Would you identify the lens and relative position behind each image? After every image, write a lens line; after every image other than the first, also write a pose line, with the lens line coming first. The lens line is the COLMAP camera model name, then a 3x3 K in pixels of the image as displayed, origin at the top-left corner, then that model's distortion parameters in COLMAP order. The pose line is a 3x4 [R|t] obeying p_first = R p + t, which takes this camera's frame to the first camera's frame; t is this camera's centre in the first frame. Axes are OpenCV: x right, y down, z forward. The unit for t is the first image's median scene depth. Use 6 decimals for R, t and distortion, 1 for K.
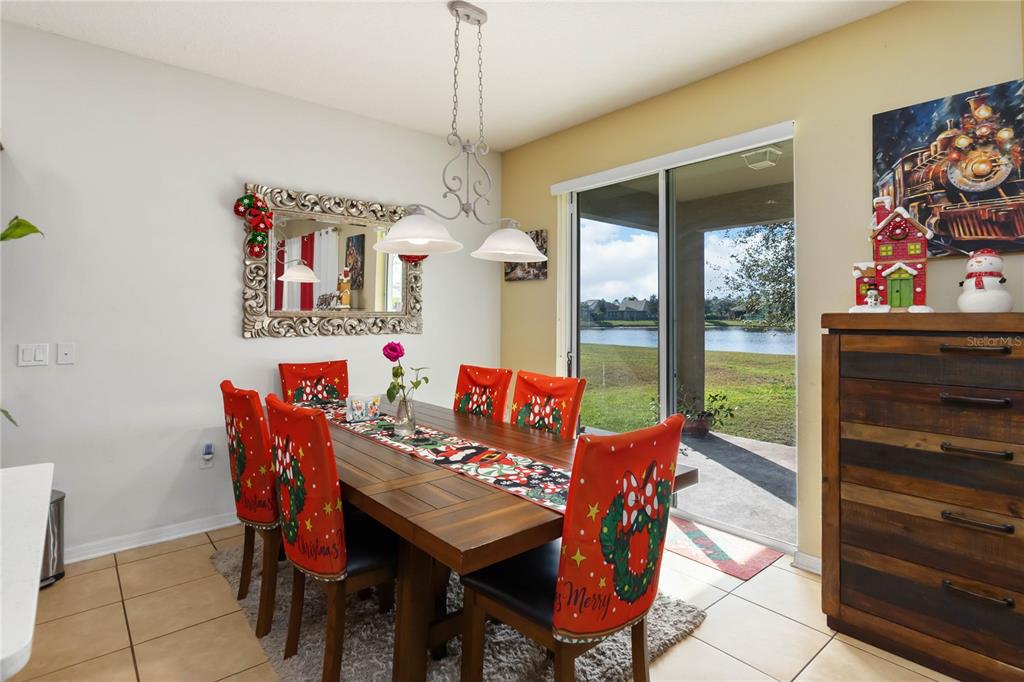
lens RADIAL K [[517.0, 0, 512.3], [0, 517.0, 308.3], [0, 0, 1]] dist [0.000238, -0.000523]
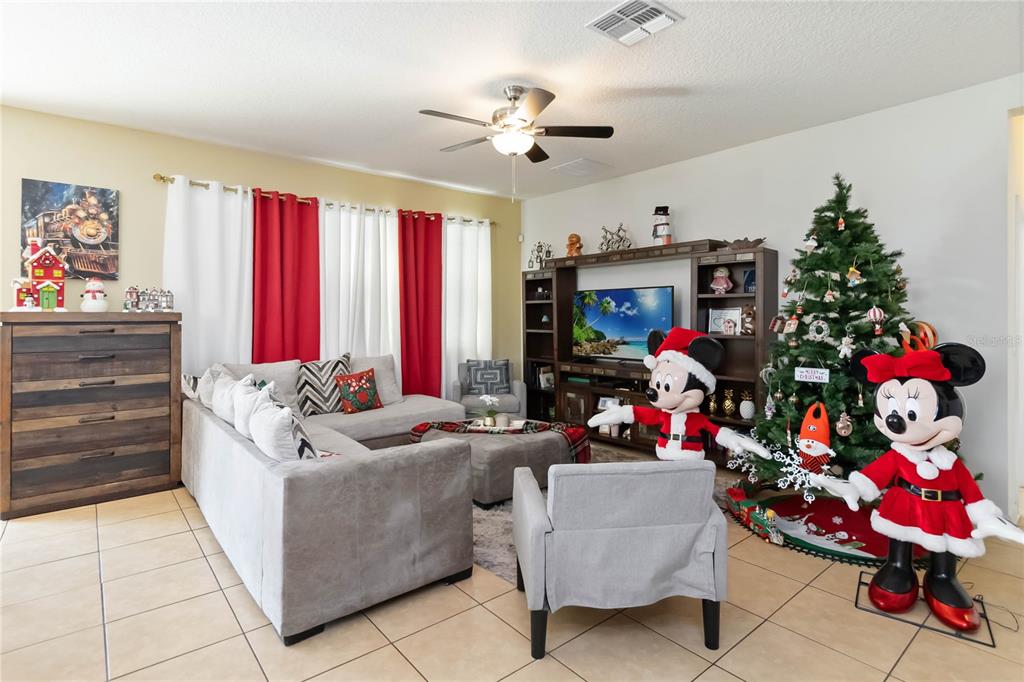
lens RADIAL K [[517.0, 0, 512.3], [0, 517.0, 308.3], [0, 0, 1]] dist [0.000238, -0.000523]
pose [[0.013461, 0.012066, 0.999837, -0.863059], [-0.017177, 0.999782, -0.011834, -0.008438], [-0.999762, -0.017015, 0.013665, -0.489440]]
